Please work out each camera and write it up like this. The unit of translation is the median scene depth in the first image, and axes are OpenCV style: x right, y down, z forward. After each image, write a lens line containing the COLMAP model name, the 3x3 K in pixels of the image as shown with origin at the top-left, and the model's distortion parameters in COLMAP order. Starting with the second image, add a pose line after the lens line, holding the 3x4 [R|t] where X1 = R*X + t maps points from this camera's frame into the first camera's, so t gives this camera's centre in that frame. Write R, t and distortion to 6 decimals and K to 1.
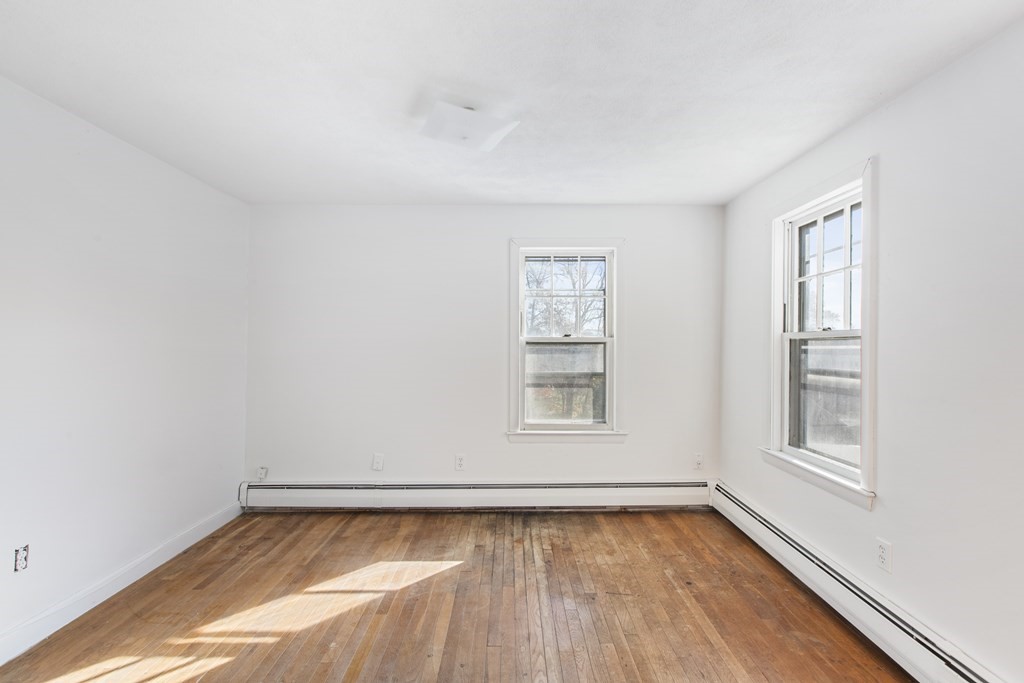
lens RADIAL K [[466.3, 0, 516.8], [0, 466.3, 343.4], [0, 0, 1]] dist [0.000198, -0.000249]
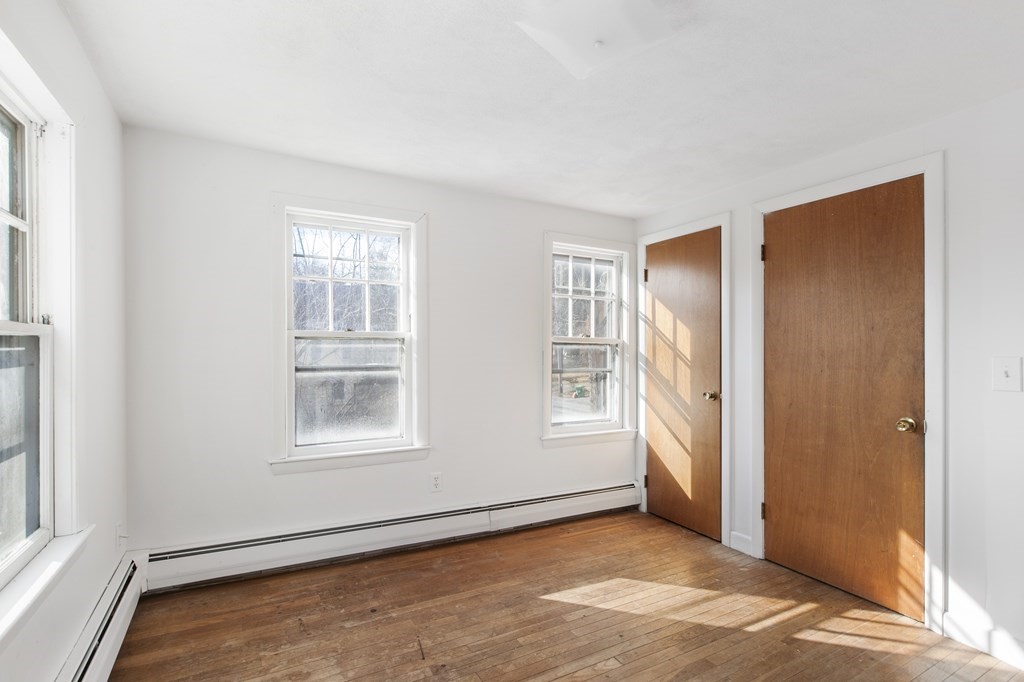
lens RADIAL K [[482.0, 0, 512.0], [0, 482.0, 341.0], [0, 0, 1]] dist [-0.000985, -0.000098]
pose [[-0.458429, -0.000504, 0.888731, -0.601326], [-0.005353, 0.999983, -0.002194, -0.004565], [-0.888715, -0.005763, -0.458424, 1.240822]]
